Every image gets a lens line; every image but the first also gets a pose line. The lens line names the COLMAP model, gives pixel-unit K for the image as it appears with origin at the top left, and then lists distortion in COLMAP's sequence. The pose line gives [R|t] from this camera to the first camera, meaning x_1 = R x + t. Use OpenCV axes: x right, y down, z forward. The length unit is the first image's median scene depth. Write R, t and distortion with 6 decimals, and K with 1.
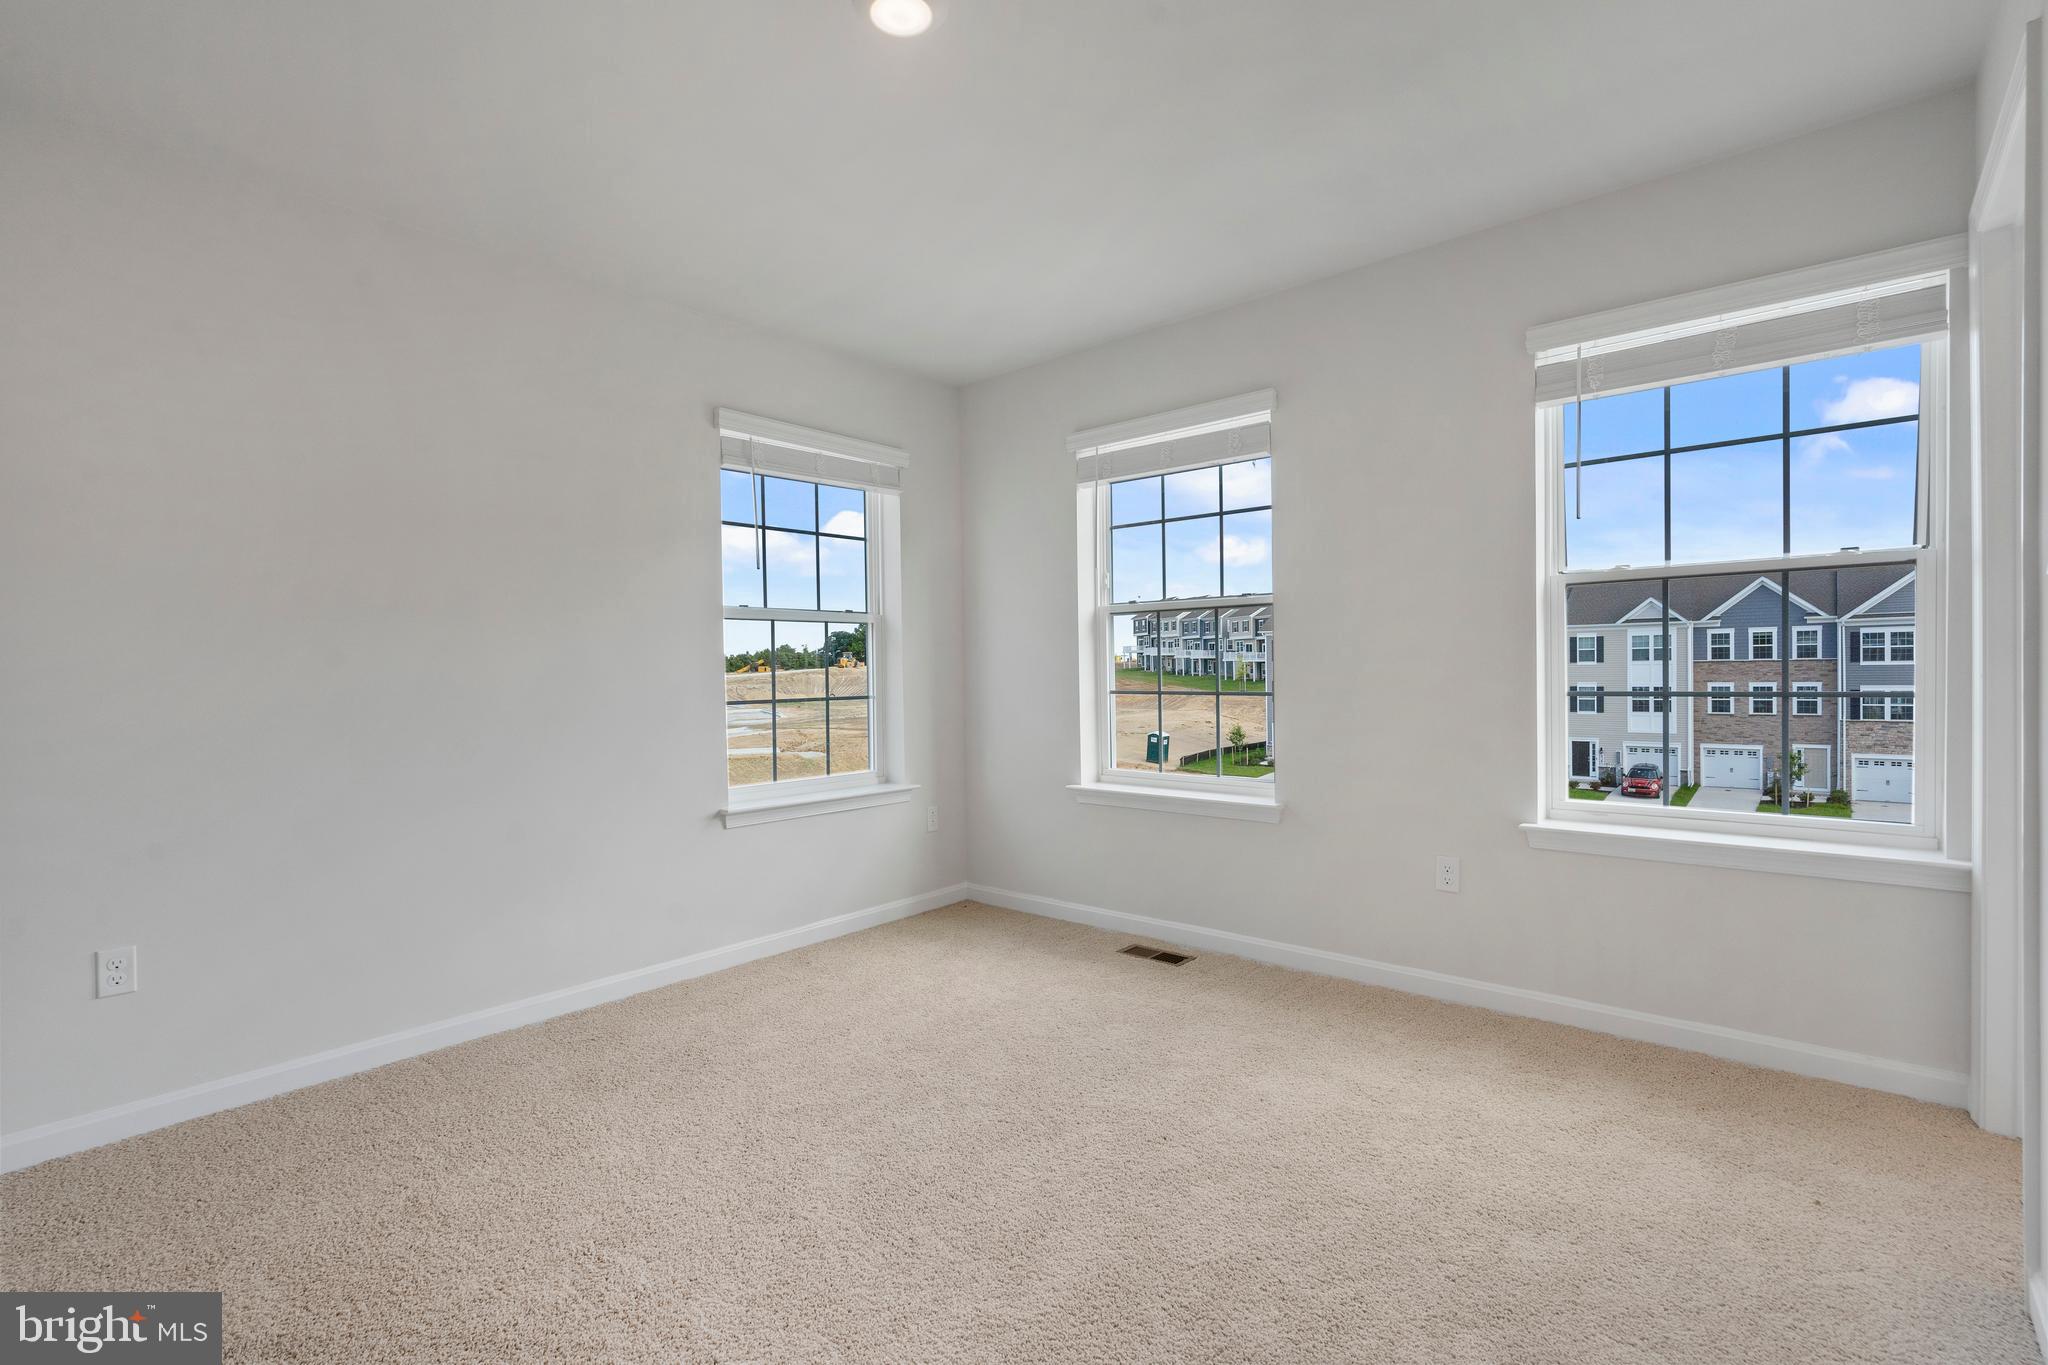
lens RADIAL K [[942.1, 0, 1004.5], [0, 942.1, 679.2], [0, 0, 1]] dist [-0.001077, 0.001607]
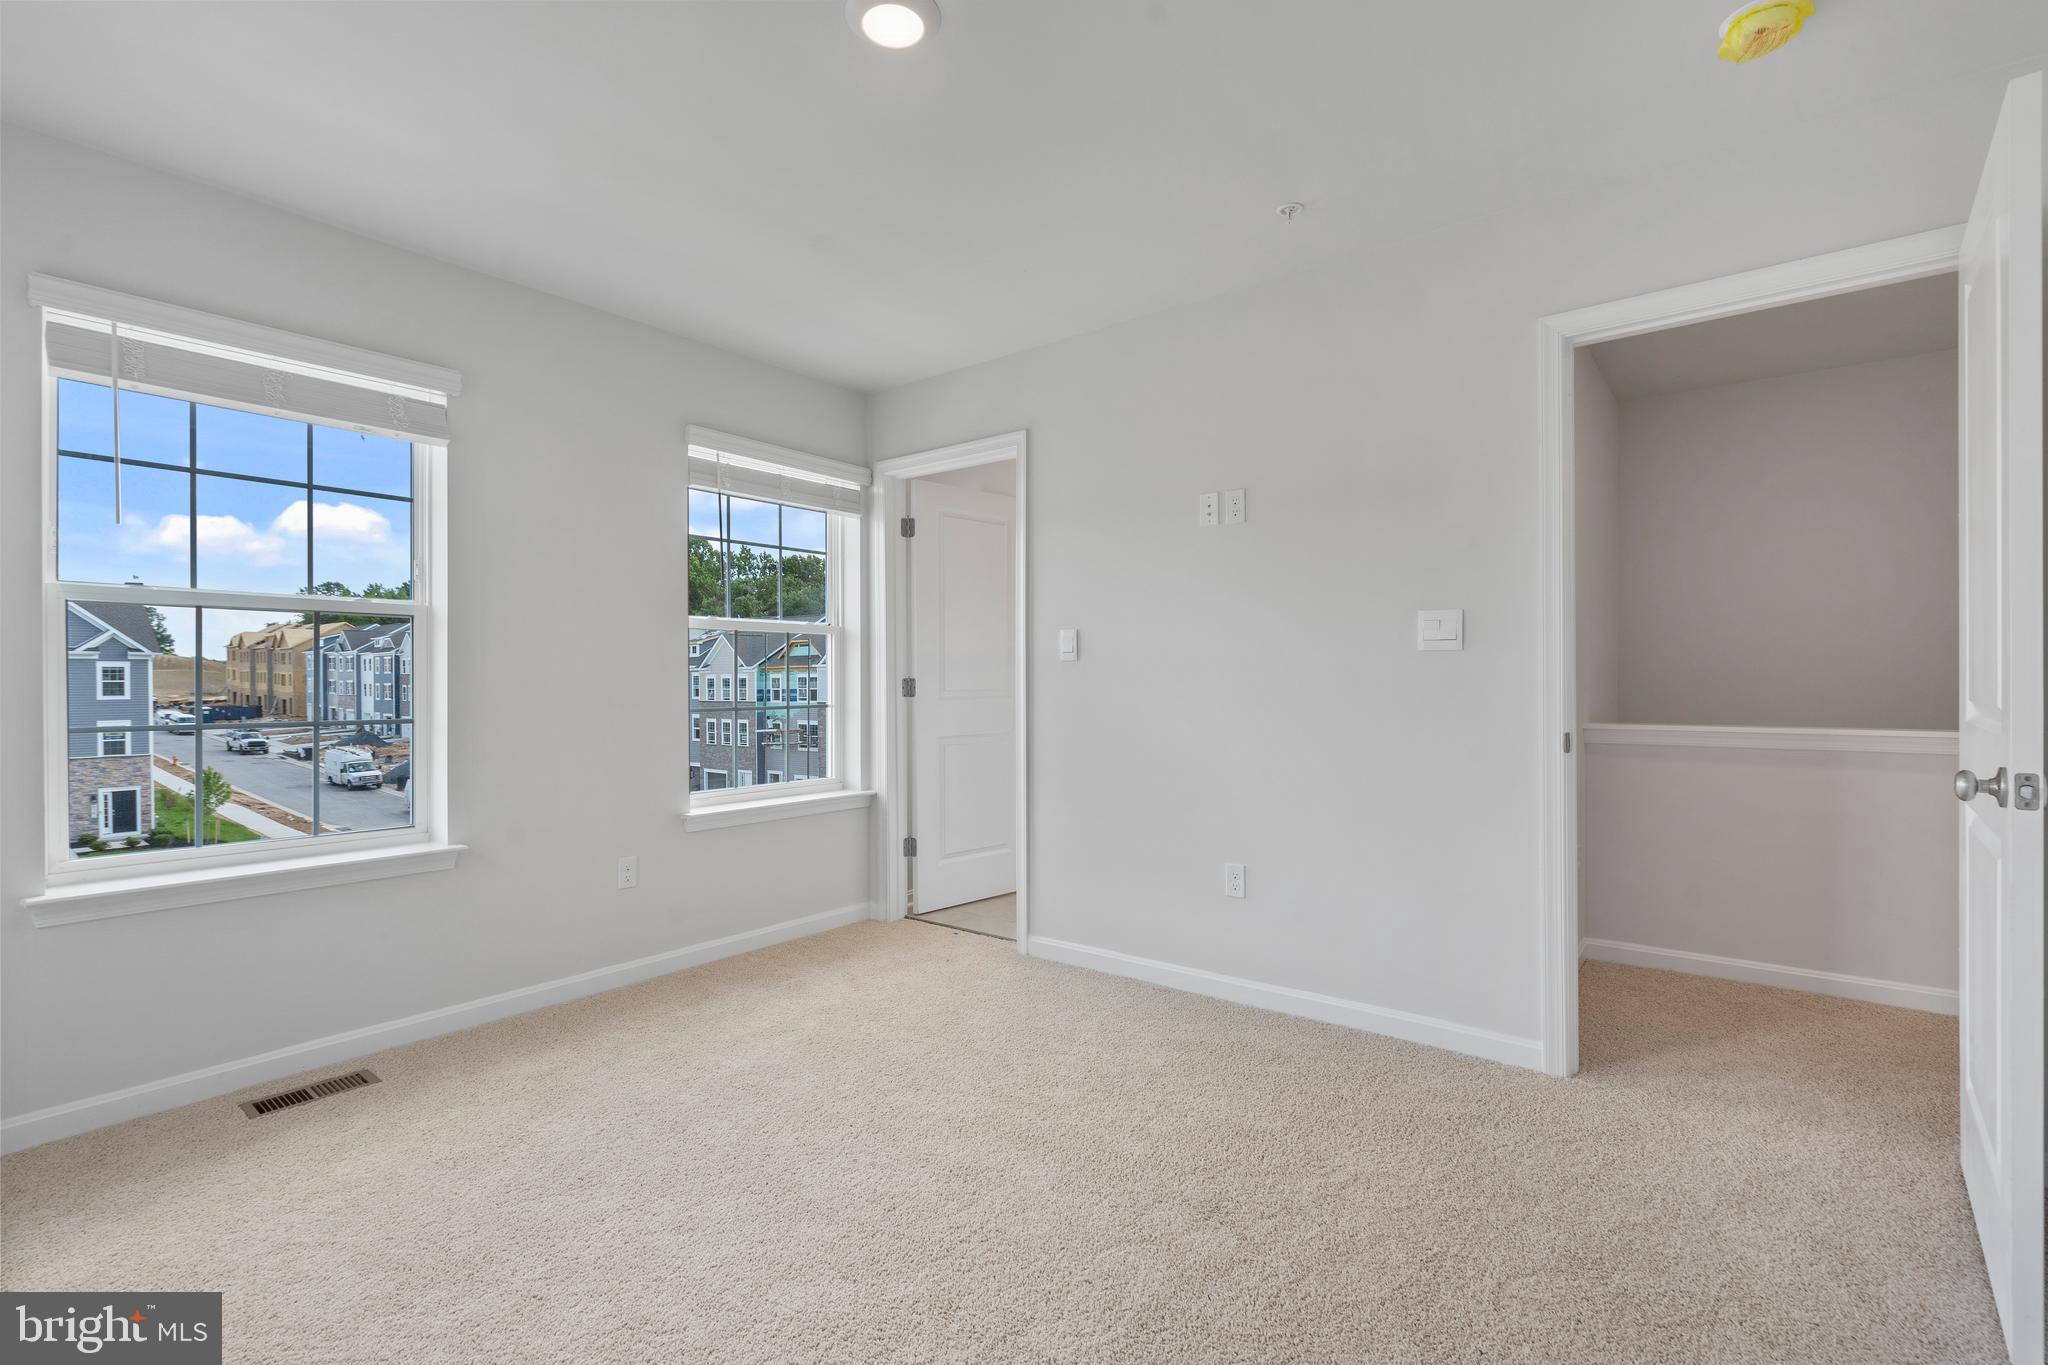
lens RADIAL K [[942.1, 0, 1018.0], [0, 942.1, 687.2], [0, 0, 1]] dist [-0.001077, 0.001607]
pose [[-0.024948, 0.007986, 0.999657, -0.559277], [0.027040, 0.999608, -0.007311, 0.005922], [-0.999323, 0.026848, -0.025154, 0.465320]]
